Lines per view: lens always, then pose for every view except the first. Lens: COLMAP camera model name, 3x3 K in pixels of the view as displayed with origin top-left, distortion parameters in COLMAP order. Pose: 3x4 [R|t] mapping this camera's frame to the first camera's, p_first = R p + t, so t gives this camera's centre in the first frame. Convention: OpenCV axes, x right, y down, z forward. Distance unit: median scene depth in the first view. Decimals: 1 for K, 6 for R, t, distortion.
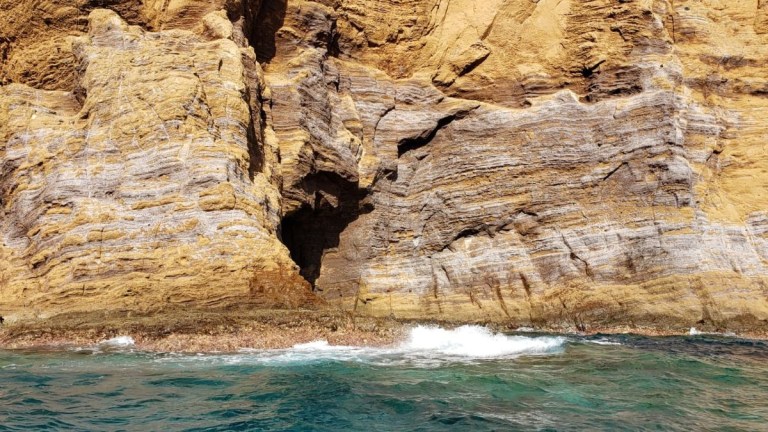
lens RADIAL K [[654.4, 0, 383.1], [0, 654.4, 216.5], [0, 0, 1]] dist [0.006048, 0.000740]
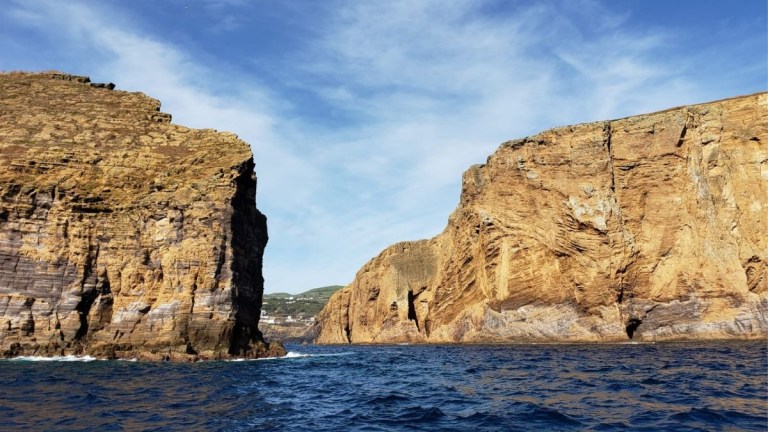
lens RADIAL K [[654.4, 0, 383.5], [0, 654.4, 217.4], [0, 0, 1]] dist [0.006048, 0.000740]
pose [[0.858297, -0.124839, -0.497736, 1.058911], [0.101413, 0.992092, -0.073953, -0.770237], [0.503033, 0.012997, 0.864170, -5.431531]]
